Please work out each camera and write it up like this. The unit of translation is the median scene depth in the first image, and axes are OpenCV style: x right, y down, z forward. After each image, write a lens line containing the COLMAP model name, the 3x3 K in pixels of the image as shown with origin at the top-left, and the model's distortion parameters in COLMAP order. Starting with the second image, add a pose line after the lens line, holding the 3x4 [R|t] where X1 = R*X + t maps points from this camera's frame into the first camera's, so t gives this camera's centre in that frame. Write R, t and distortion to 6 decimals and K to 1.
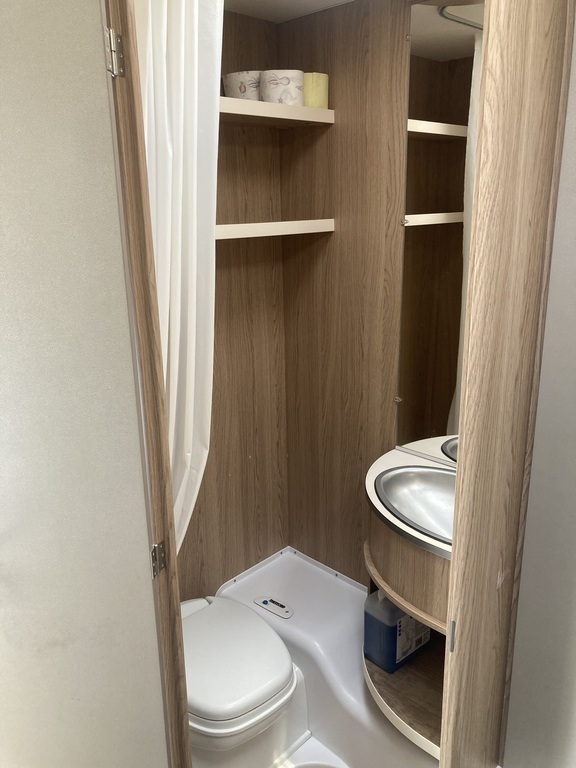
lens RADIAL K [[627.1, 0, 289.4], [0, 627.1, 379.2], [0, 0, 1]] dist [0.050271, -0.067485]
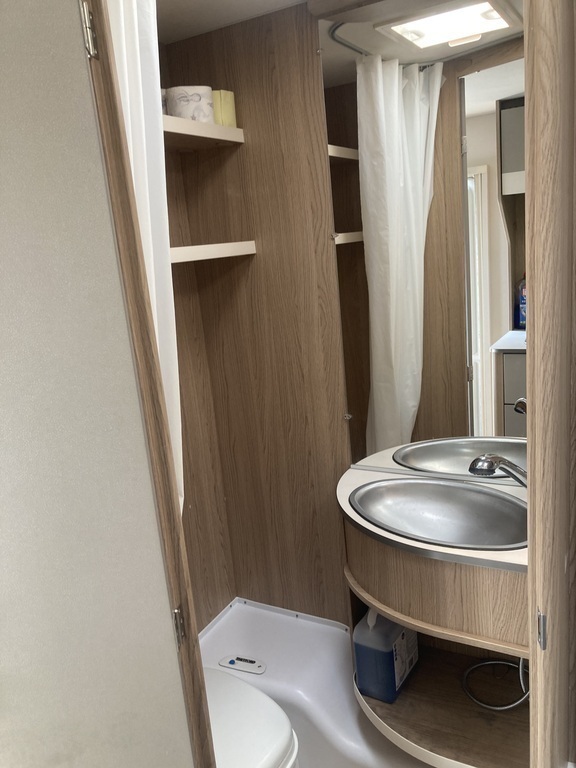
lens RADIAL K [[627.1, 0, 285.2], [0, 627.1, 388.2], [0, 0, 1]] dist [0.050271, -0.067485]
pose [[0.960181, -0.128643, 0.248000, -0.154010], [0.144285, 0.988472, -0.045884, 0.018847], [-0.239238, 0.079840, 0.967673, 0.079549]]
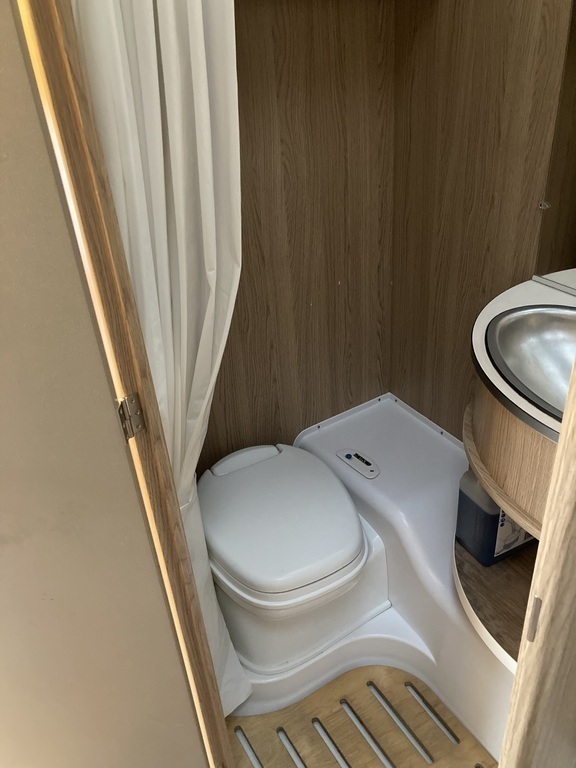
lens RADIAL K [[627.1, 0, 301.8], [0, 627.1, 383.1], [0, 0, 1]] dist [0.050271, -0.067485]
pose [[0.971402, 0.083672, -0.222210, 0.086621], [-0.018427, 0.959596, 0.280777, 0.029339], [0.236725, -0.268652, 0.933696, 0.256135]]
